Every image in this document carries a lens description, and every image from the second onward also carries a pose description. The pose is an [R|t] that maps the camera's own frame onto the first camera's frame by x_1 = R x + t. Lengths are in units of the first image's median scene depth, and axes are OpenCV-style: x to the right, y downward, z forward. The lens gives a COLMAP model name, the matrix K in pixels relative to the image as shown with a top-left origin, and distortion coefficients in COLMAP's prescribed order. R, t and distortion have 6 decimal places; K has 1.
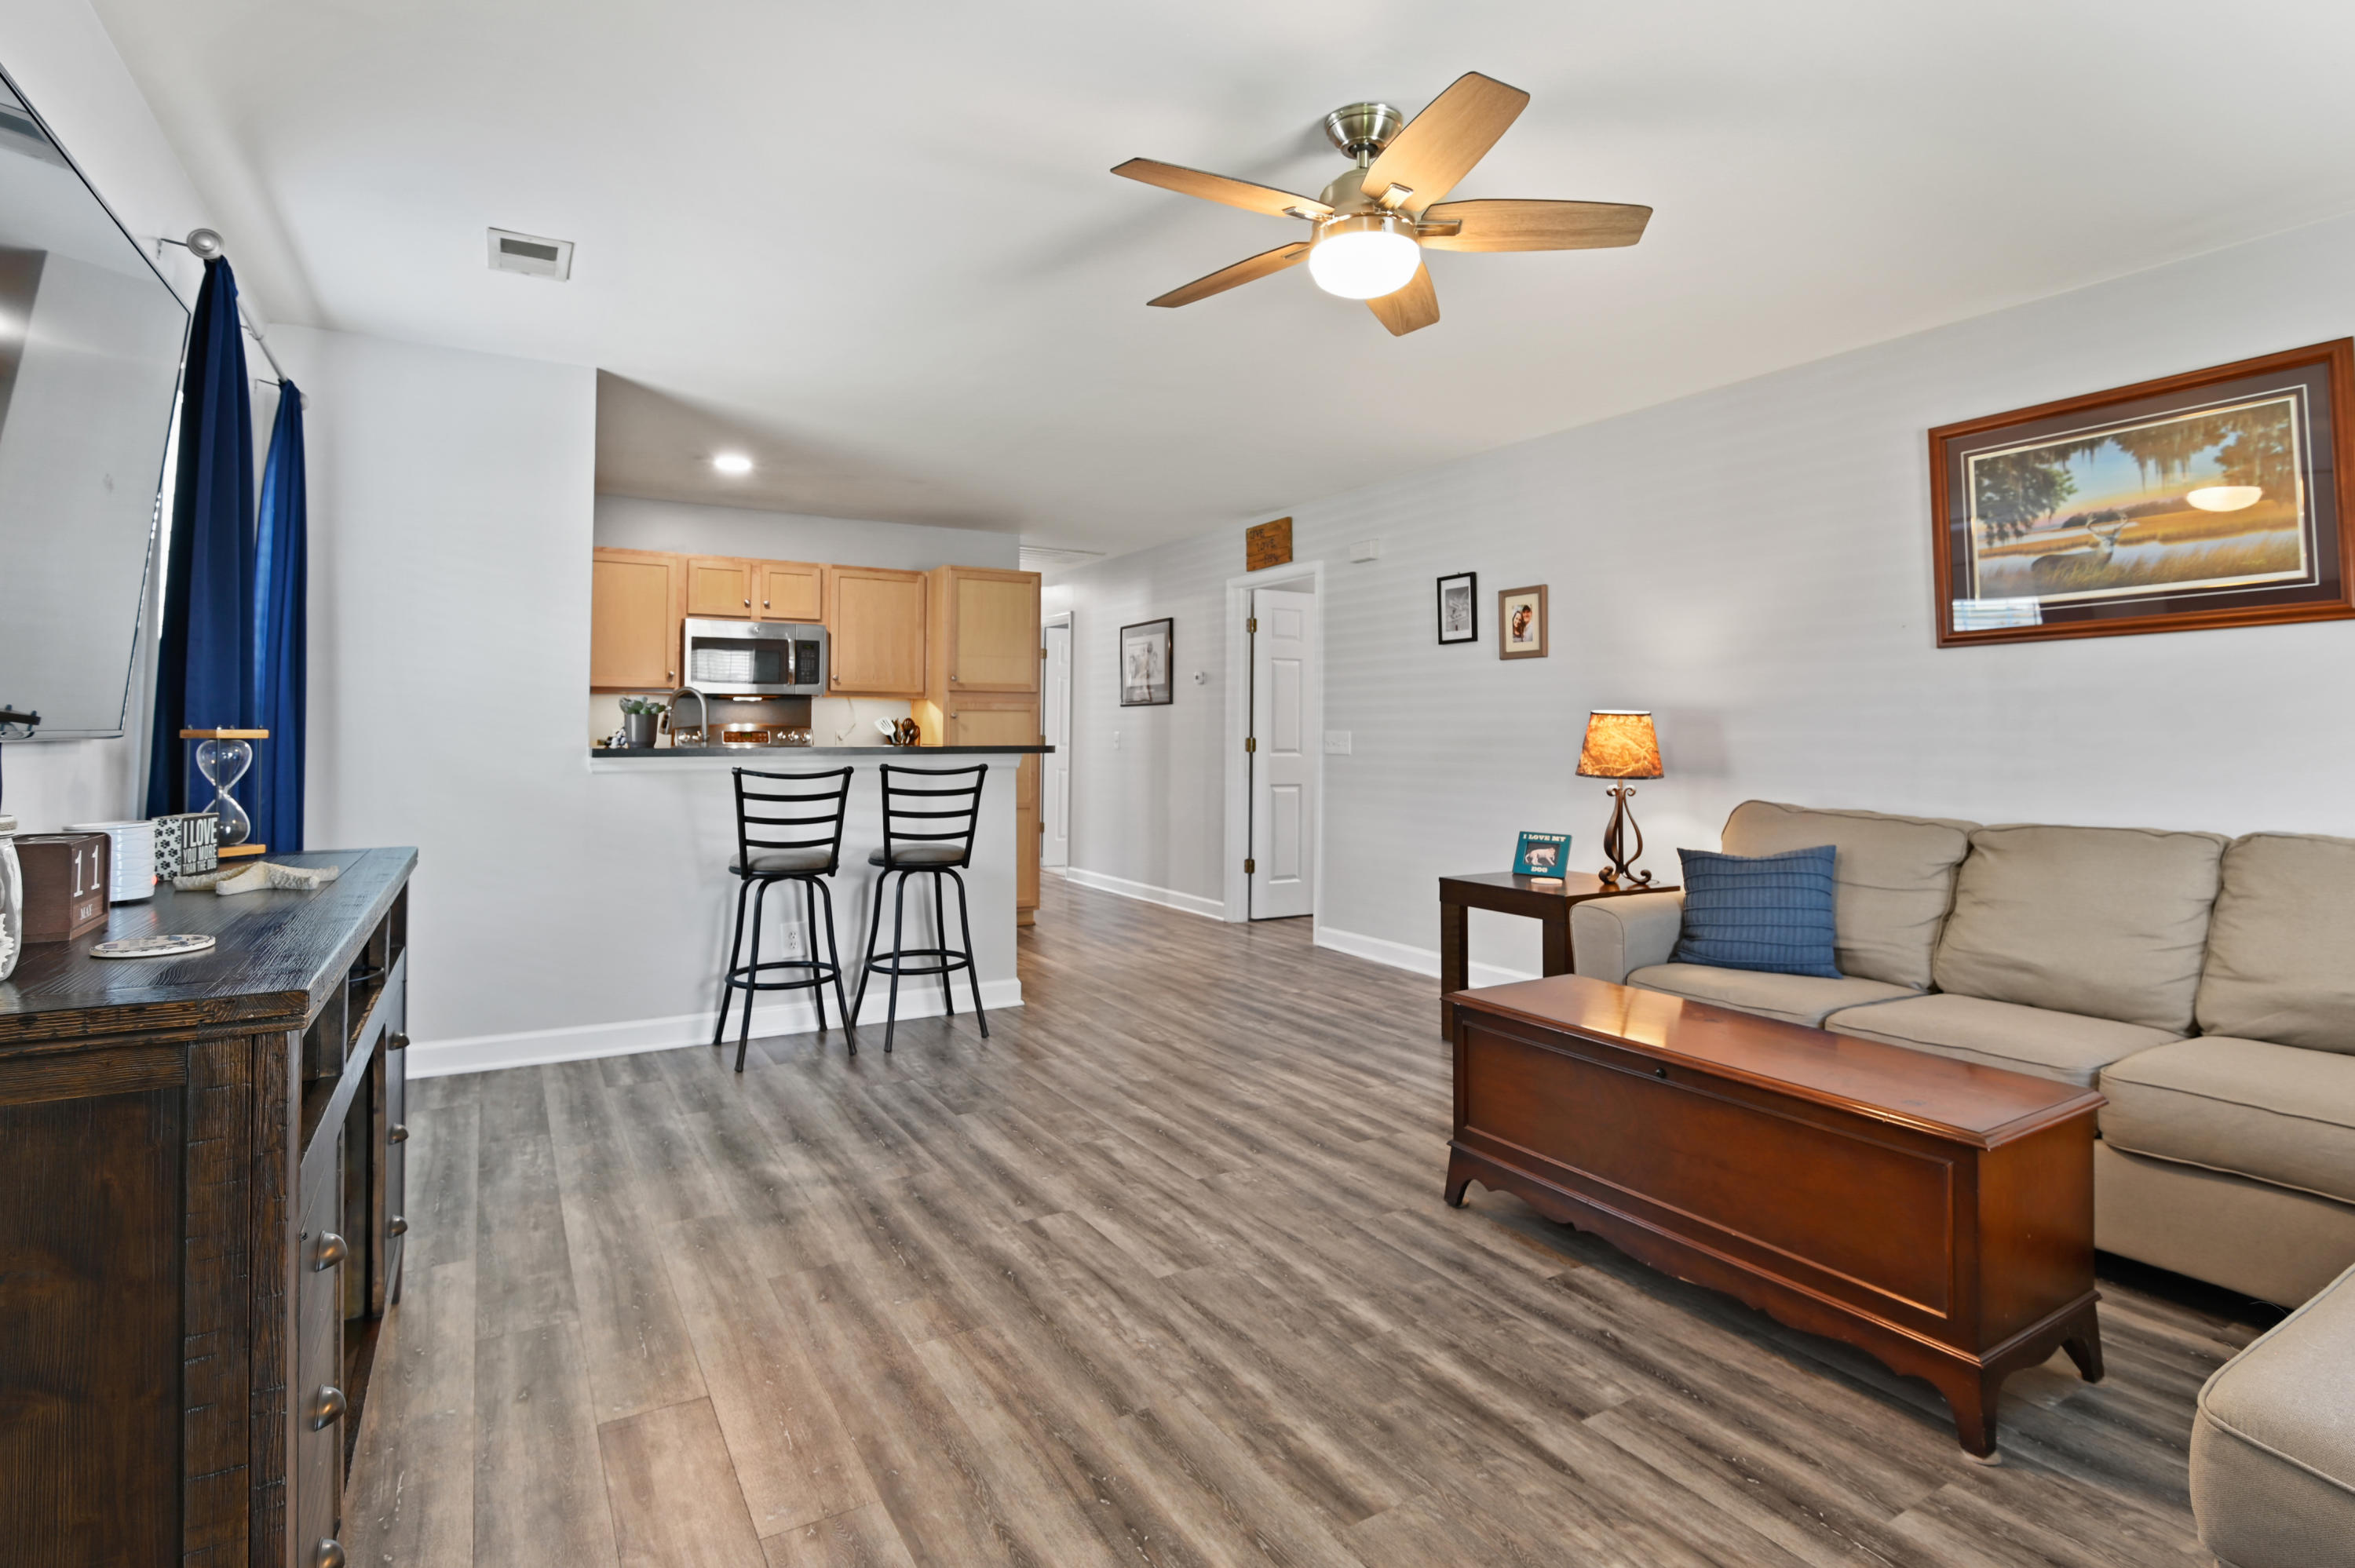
lens RADIAL K [[1151.0, 0, 1173.4], [0, 1151.0, 723.7], [0, 0, 1]] dist [-0.022828, -0.001636]
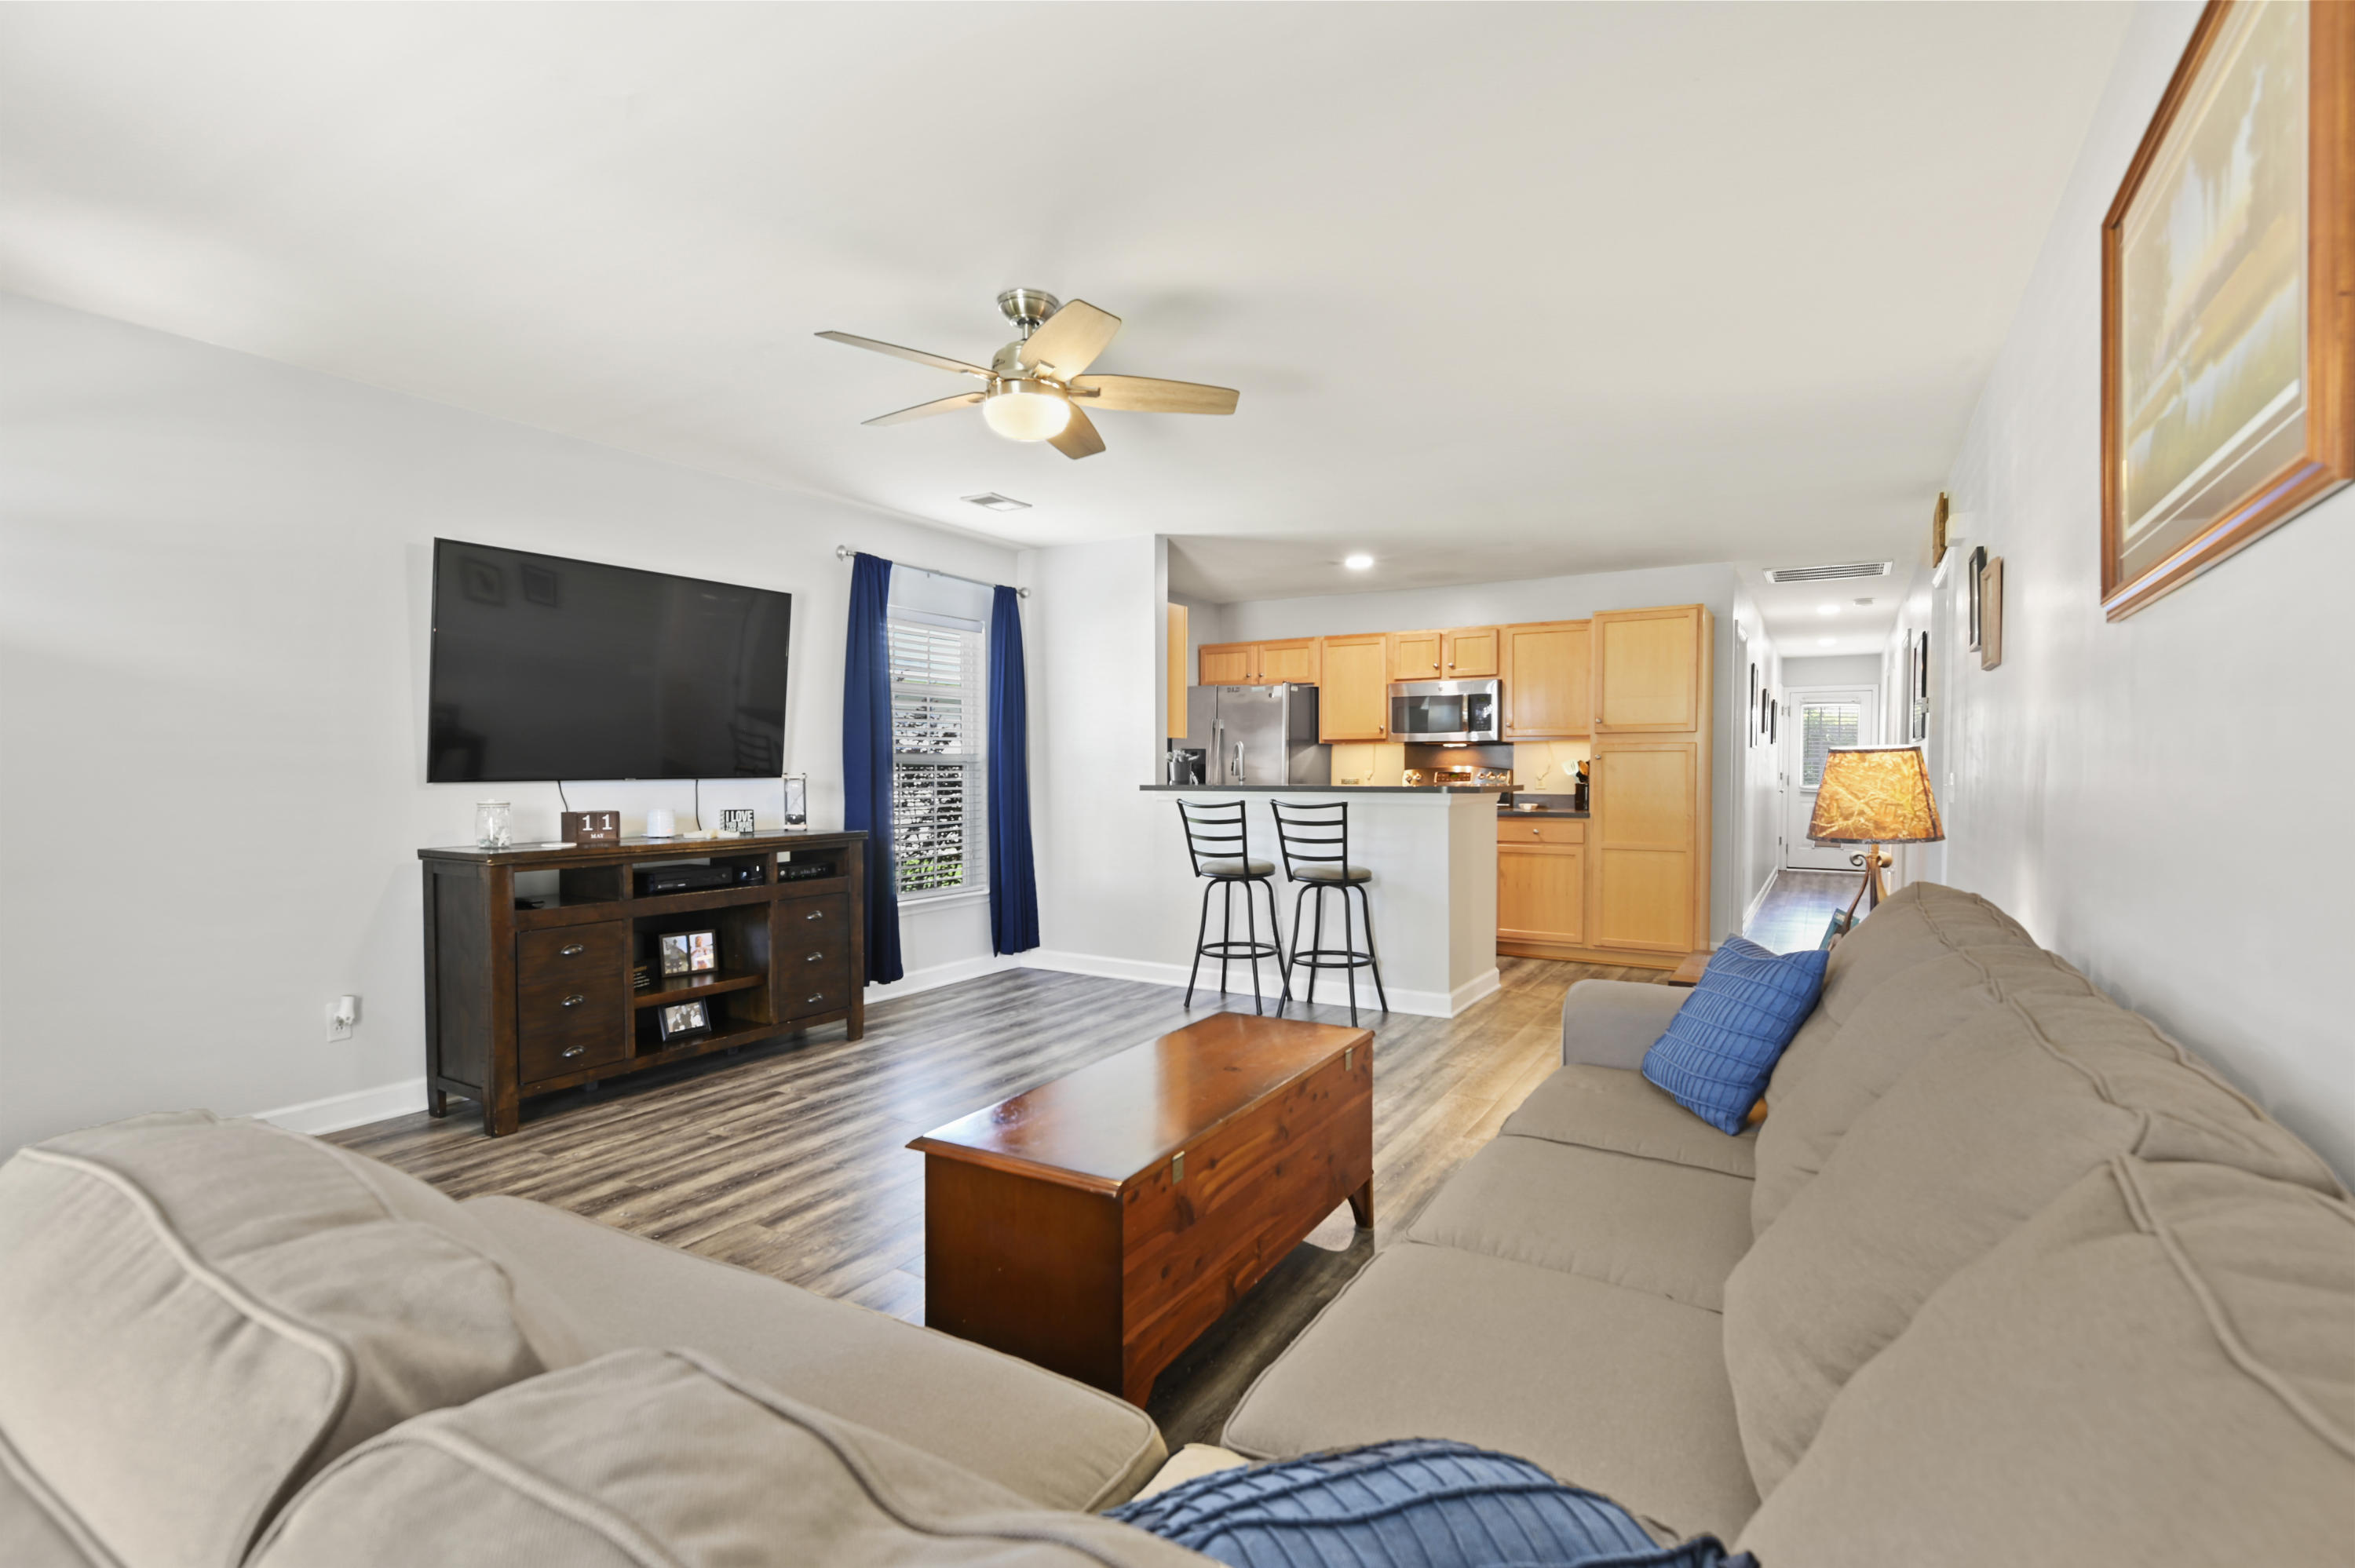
lens RADIAL K [[1098.1, 0, 1181.3], [0, 1098.1, 788.6], [0, 0, 1]] dist [-0.010790, -0.002312]
pose [[0.476864, 0.012256, -0.878892, 1.057185], [0.010144, 0.999759, 0.019446, -0.003034], [0.878919, -0.018188, 0.476625, 0.417473]]
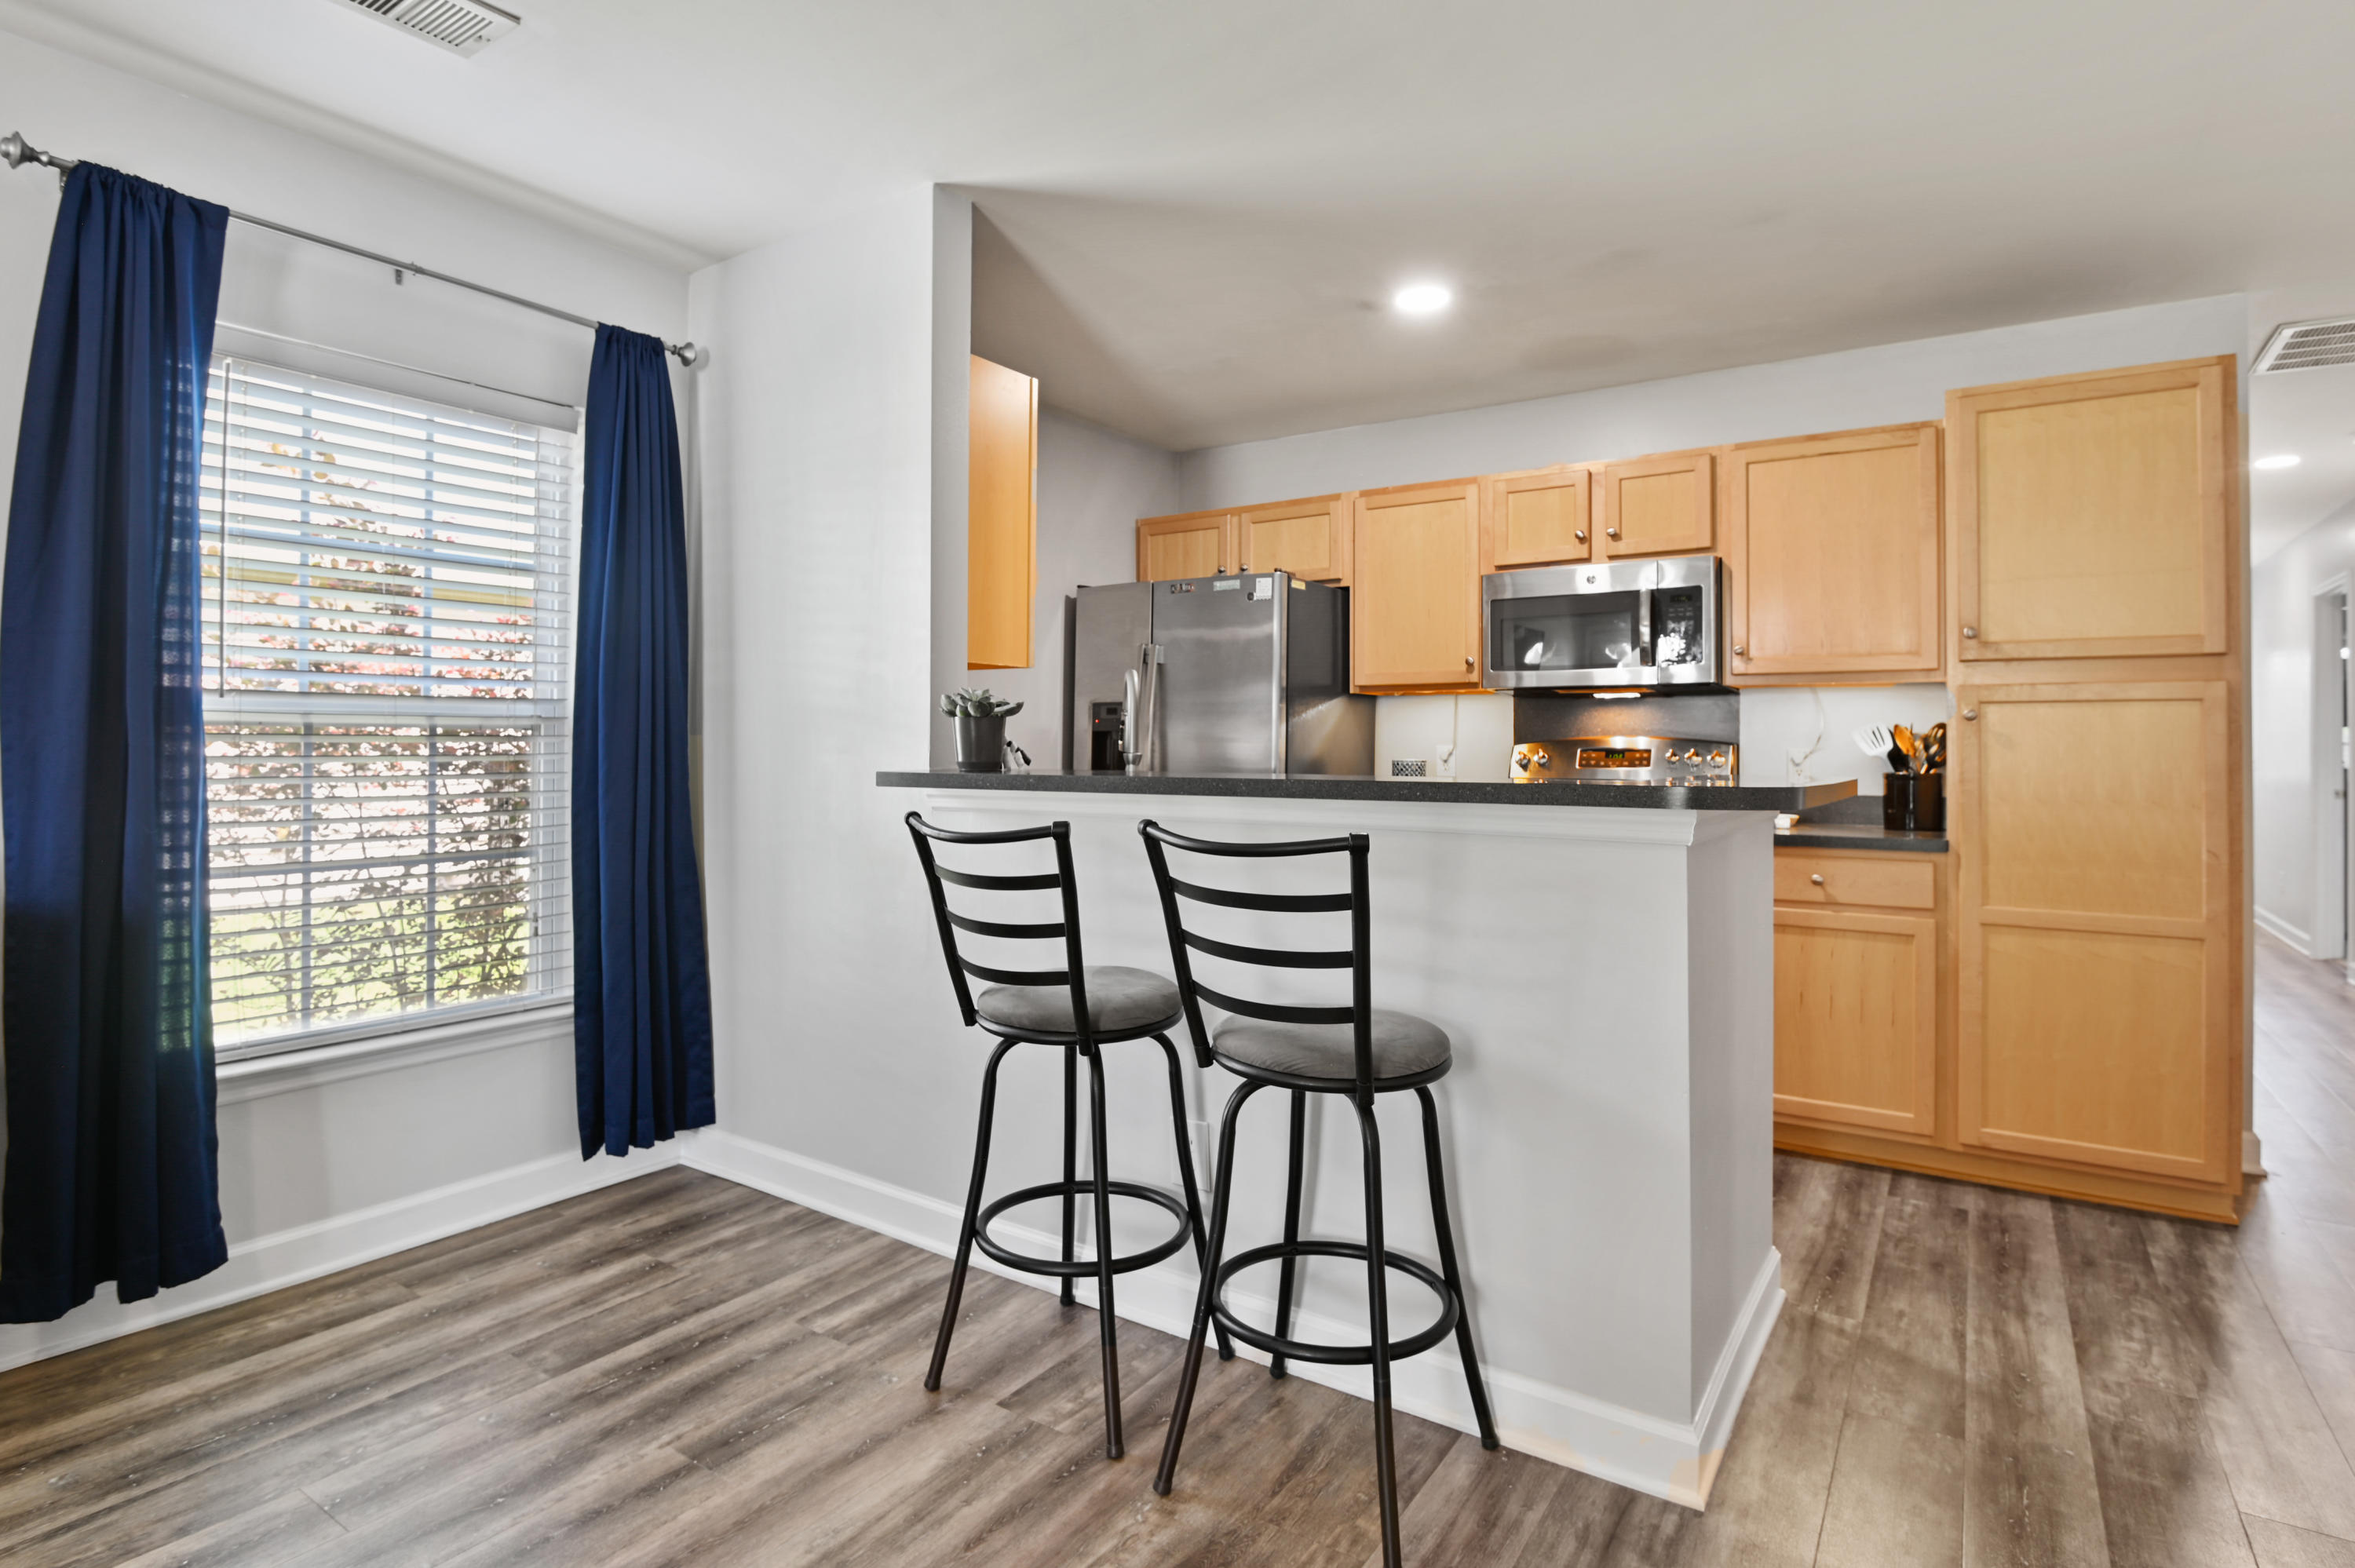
lens RADIAL K [[1193.8, 0, 1173.4], [0, 1193.8, 736.9], [0, 0, 1]] dist [-0.023042, 0.000202]
pose [[0.425914, -0.011478, -0.904691, 0.209162], [0.005658, 0.999934, -0.010023, 0.011237], [0.904746, -0.000850, 0.425951, 1.088330]]
